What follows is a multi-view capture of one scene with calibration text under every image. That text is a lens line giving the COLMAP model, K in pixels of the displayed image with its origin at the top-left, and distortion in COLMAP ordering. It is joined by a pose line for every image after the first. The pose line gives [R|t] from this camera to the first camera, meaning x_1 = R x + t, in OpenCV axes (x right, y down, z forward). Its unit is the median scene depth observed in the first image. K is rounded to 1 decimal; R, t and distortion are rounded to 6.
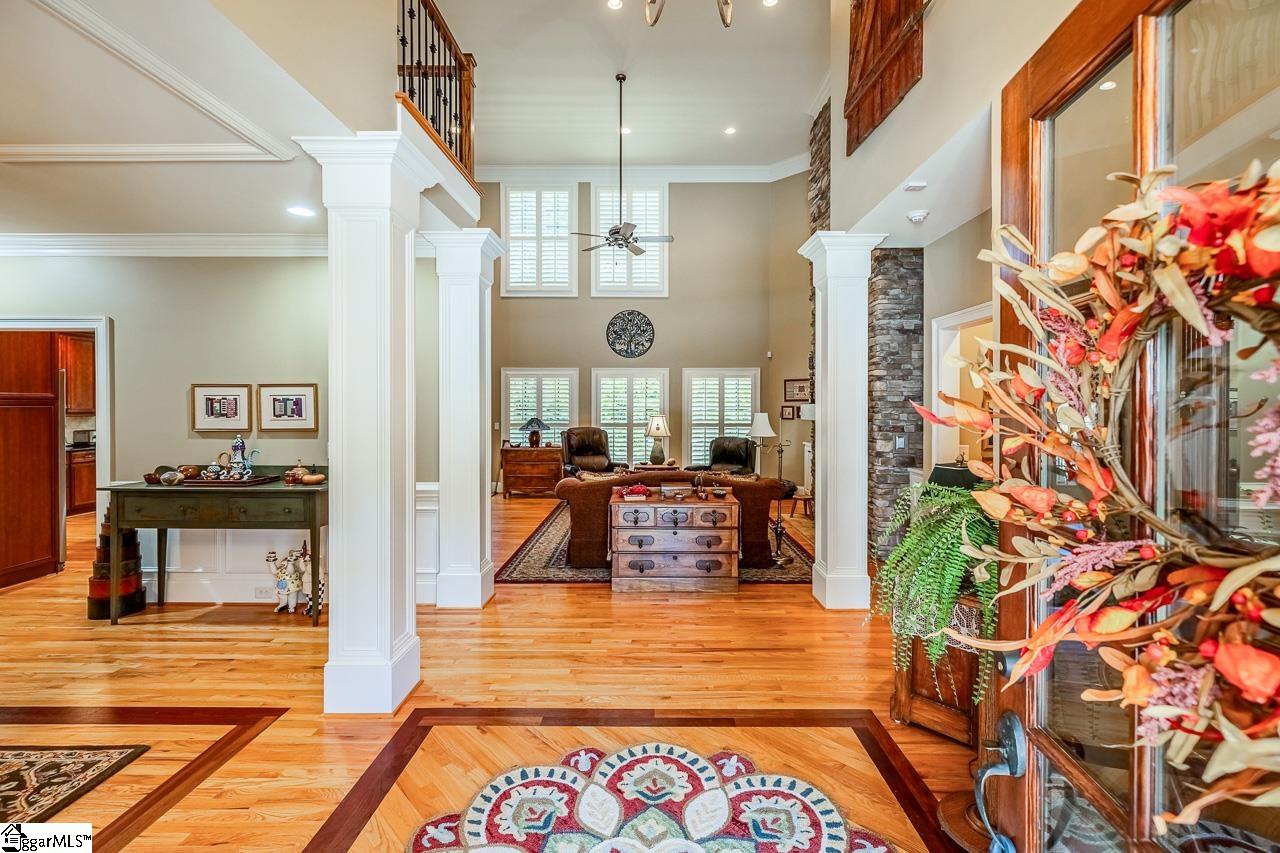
lens RADIAL K [[551.6, 0, 657.4], [0, 551.6, 407.9], [0, 0, 1]] dist [-0.000297, -0.000169]
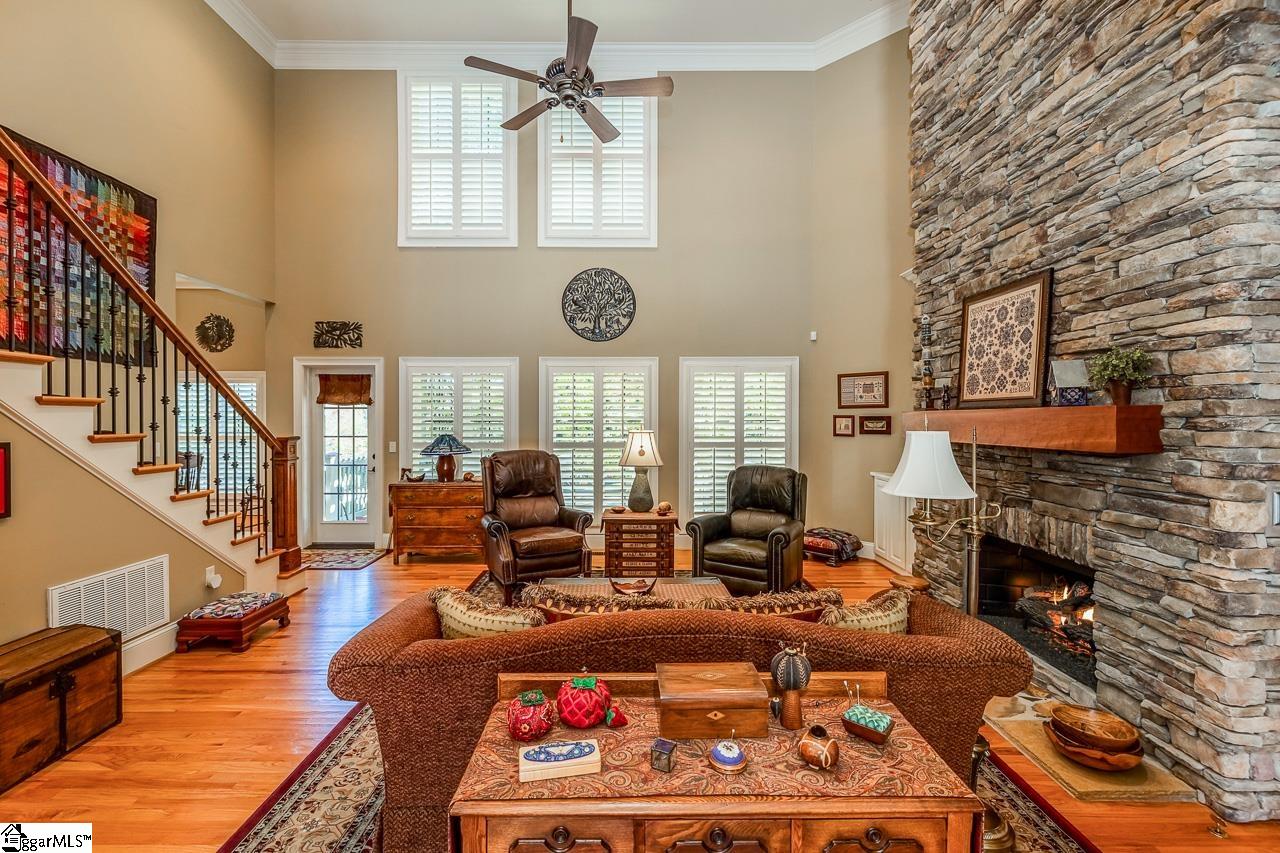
lens RADIAL K [[545.9, 0, 636.1], [0, 545.9, 417.2], [0, 0, 1]] dist [-0.000247, -0.000034]
pose [[0.999984, -0.000702, -0.005605, -0.001793], [0.000679, 0.999992, -0.004051, 0.001015], [0.005608, 0.004047, 0.999976, 0.373639]]
